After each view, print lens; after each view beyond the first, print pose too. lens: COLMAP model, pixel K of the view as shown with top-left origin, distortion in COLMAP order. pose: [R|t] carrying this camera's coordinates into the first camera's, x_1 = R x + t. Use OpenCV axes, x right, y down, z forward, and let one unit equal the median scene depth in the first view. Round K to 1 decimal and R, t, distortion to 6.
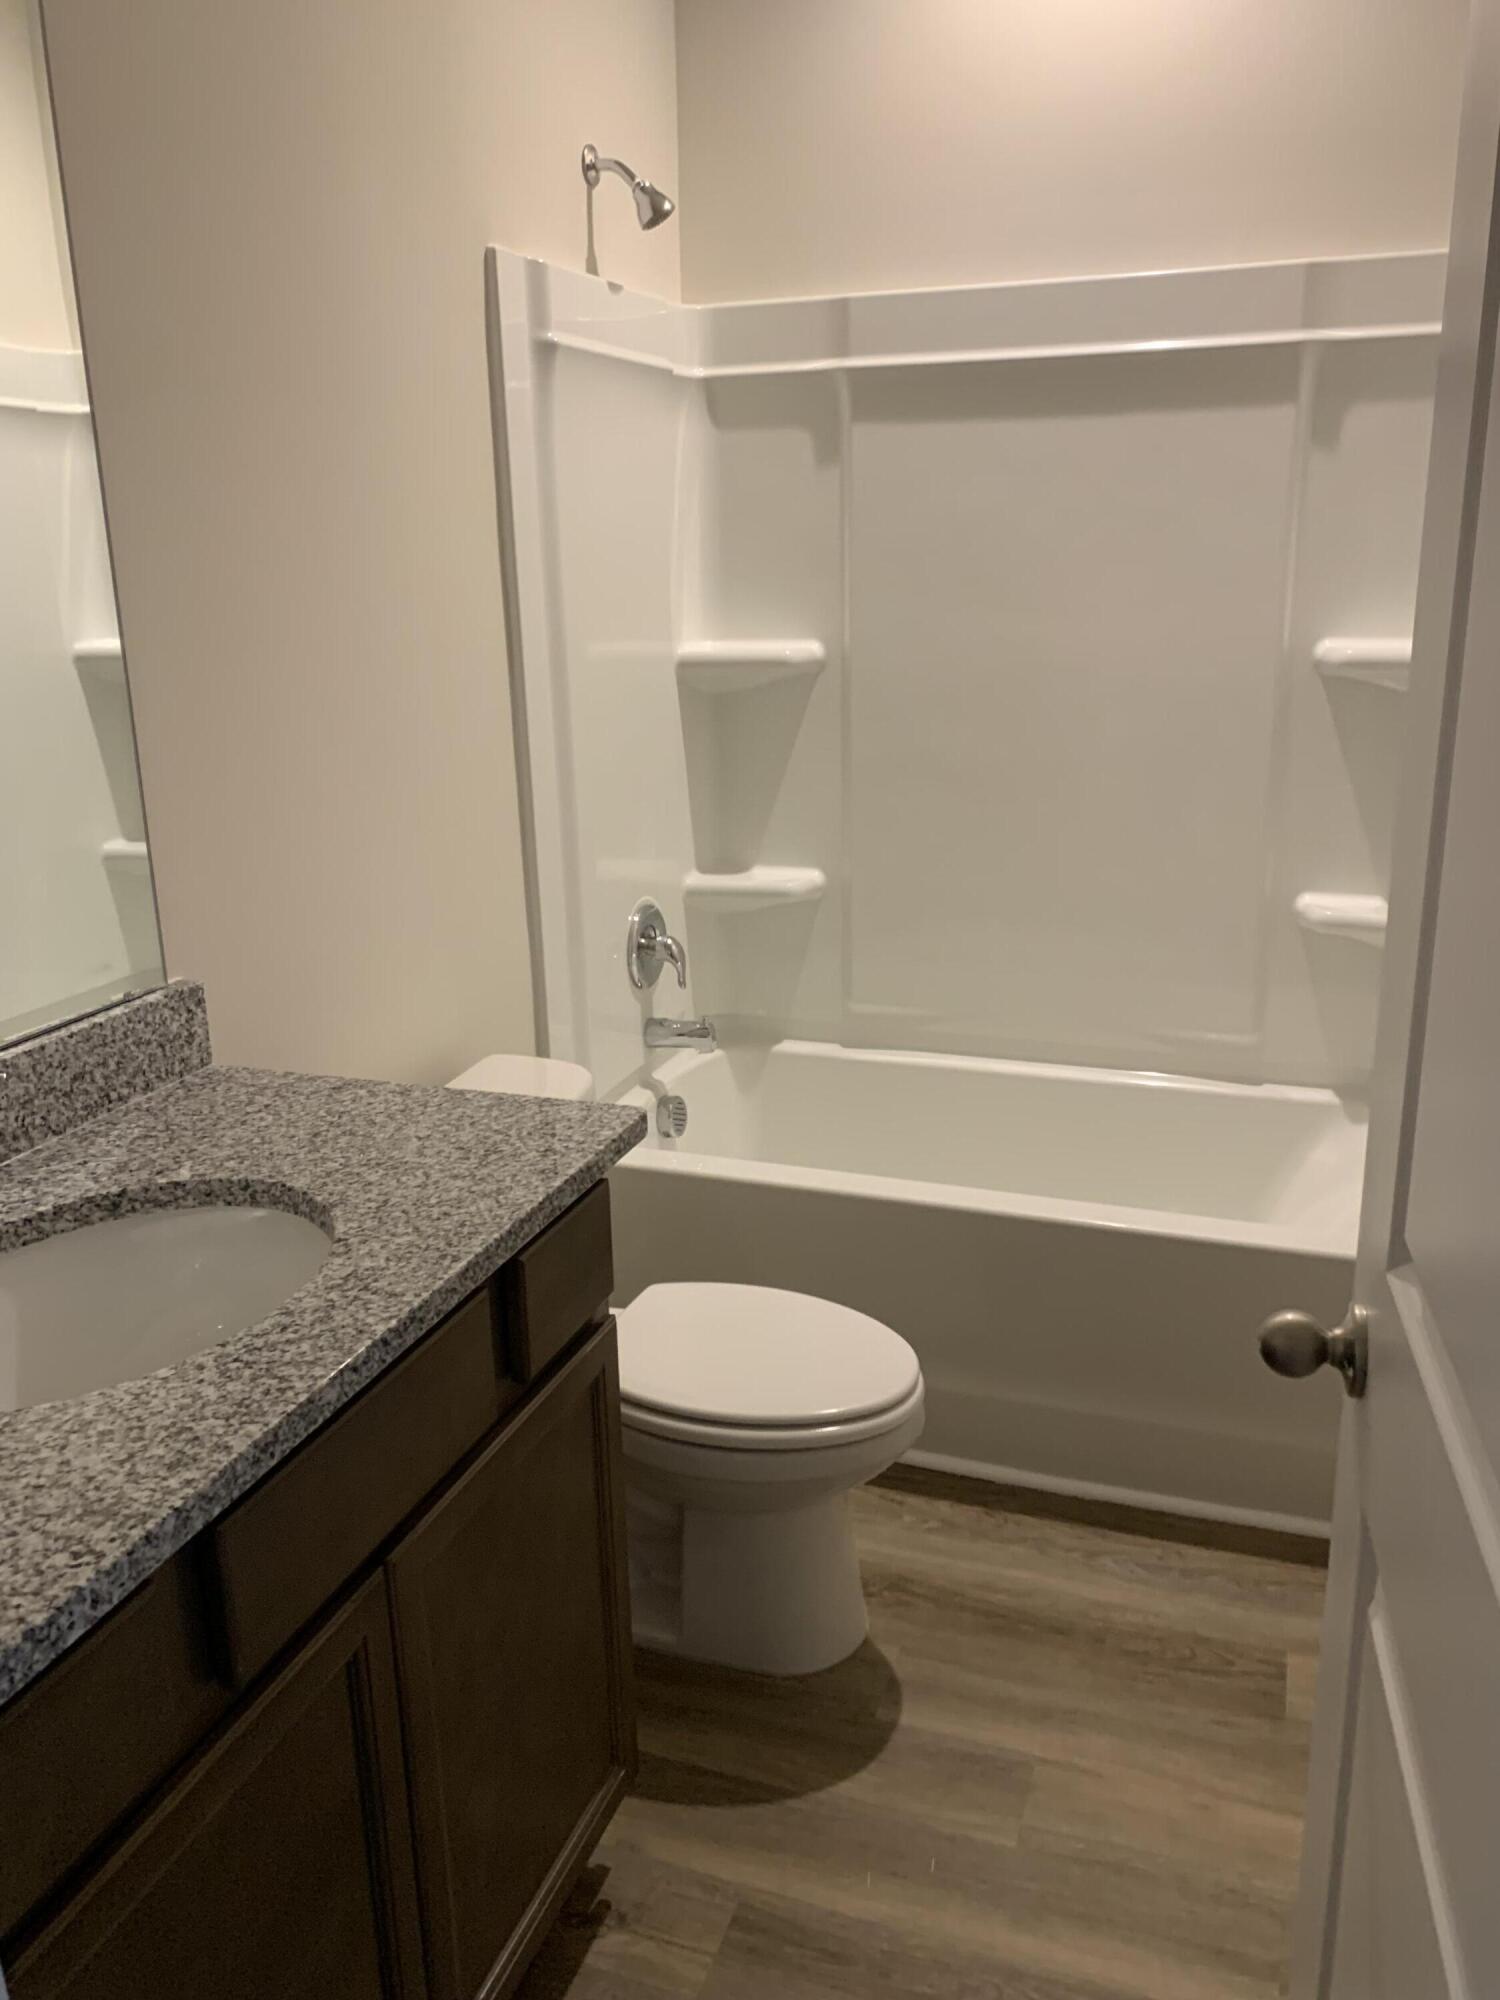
lens RADIAL K [[1540.3, 0, 750.0], [0, 1540.3, 1000.0], [0, 0, 1]] dist [0.008066, -0.011586]
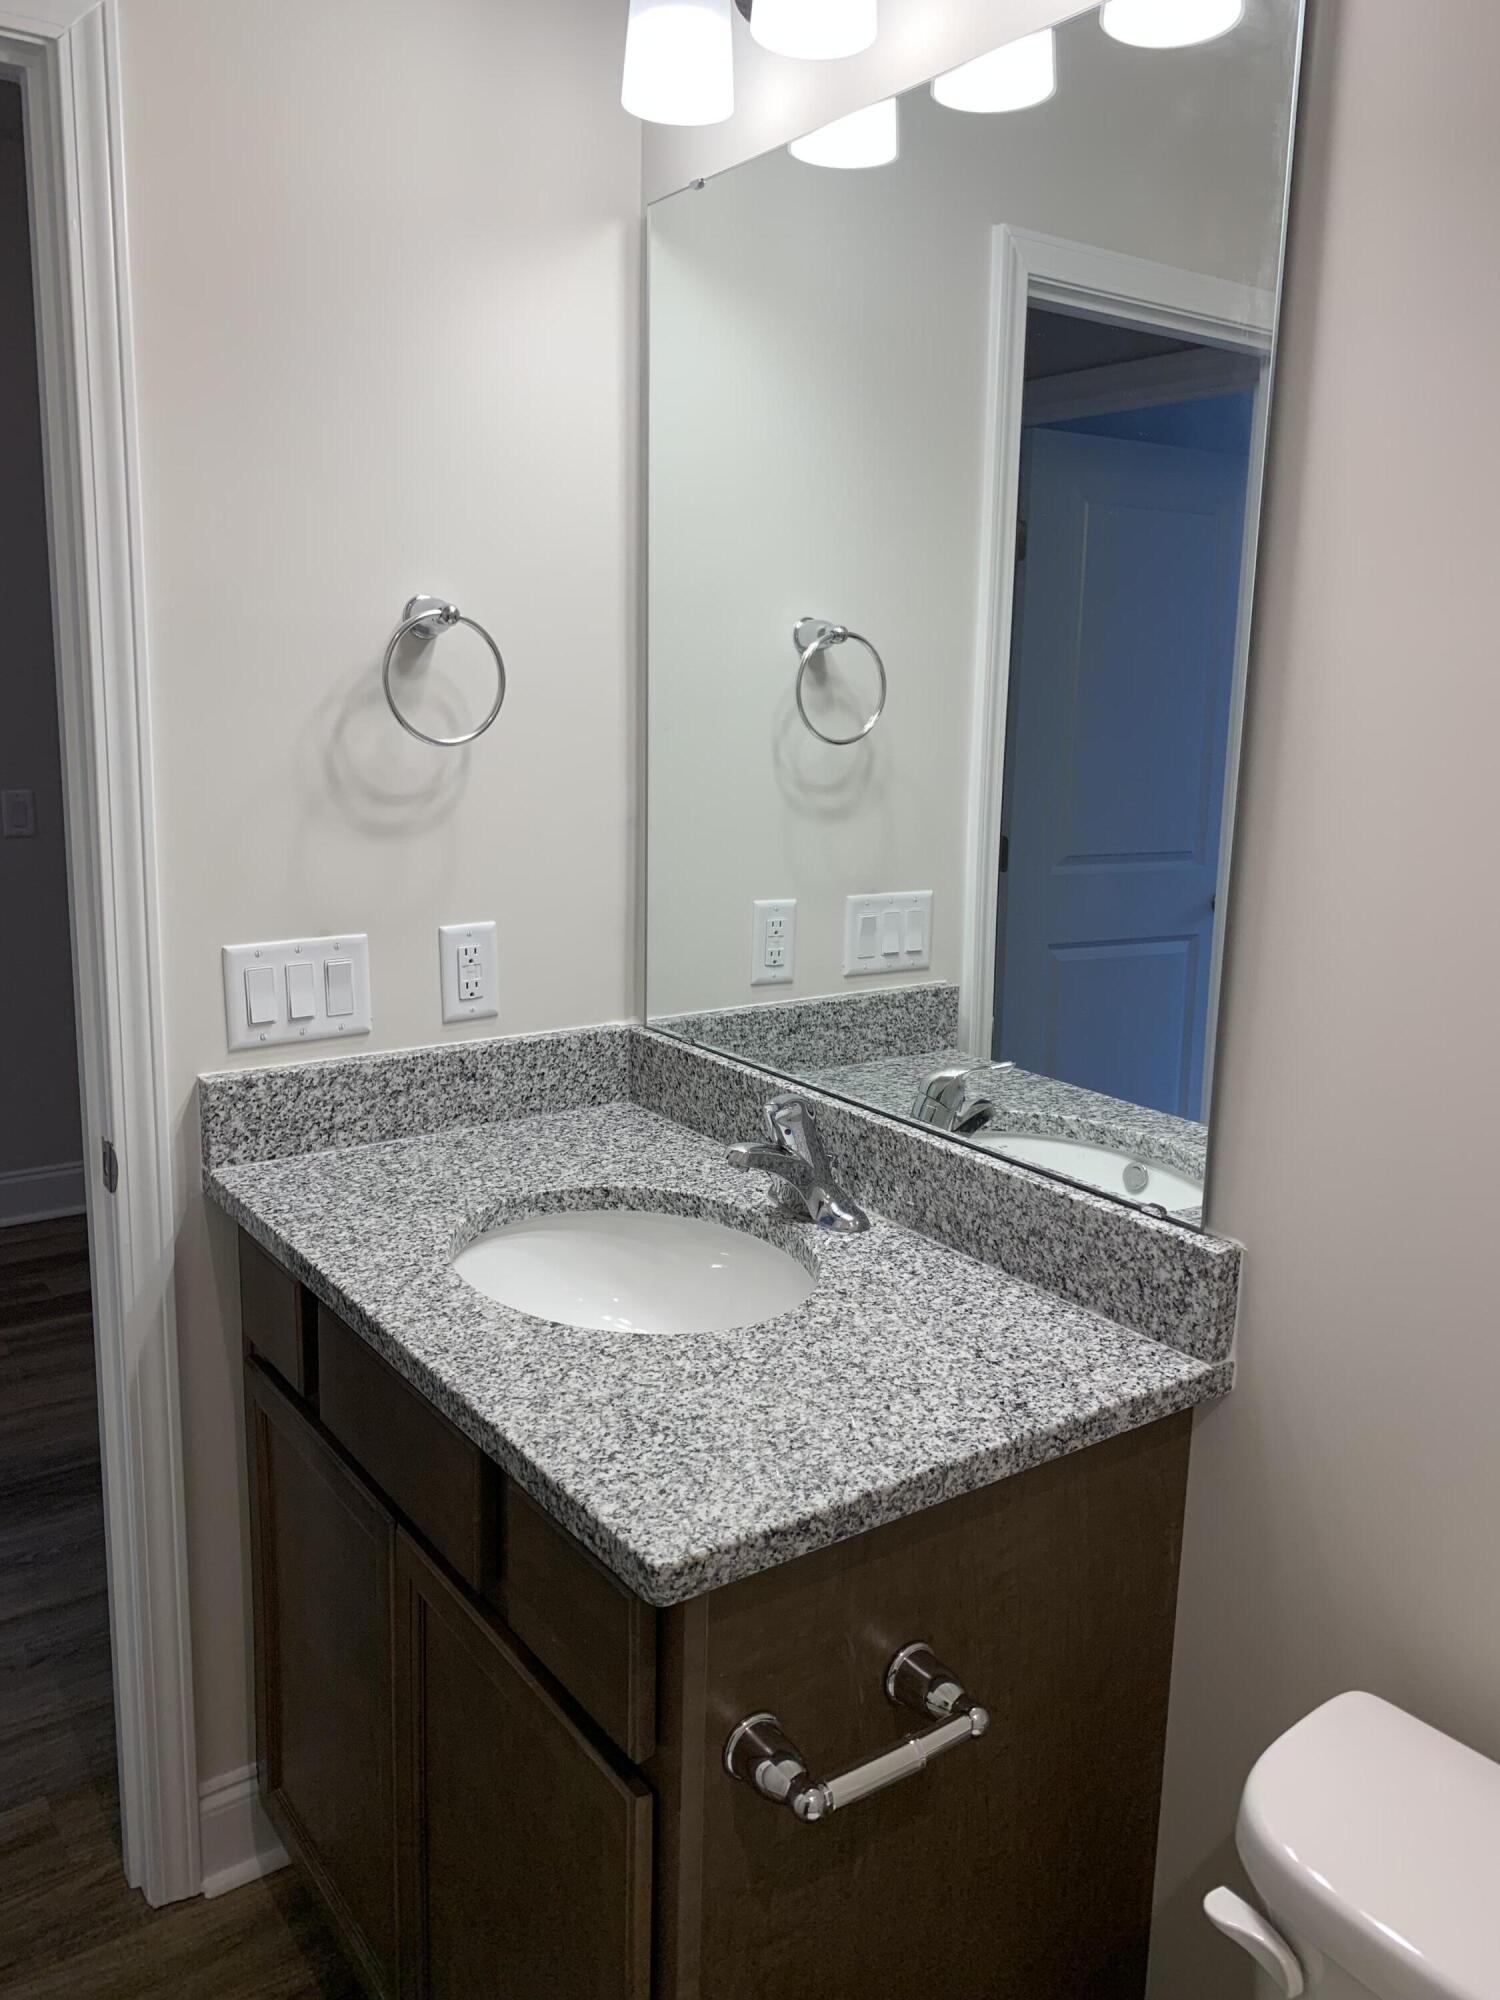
lens RADIAL K [[1540.3, 0, 750.0], [0, 1540.3, 1000.0], [0, 0, 1]] dist [0.008066, -0.011586]
pose [[-0.561078, 0.177846, -0.808432, 0.384333], [-0.248682, 0.895315, 0.369552, -0.382483], [0.789525, 0.408390, -0.458114, 1.278835]]
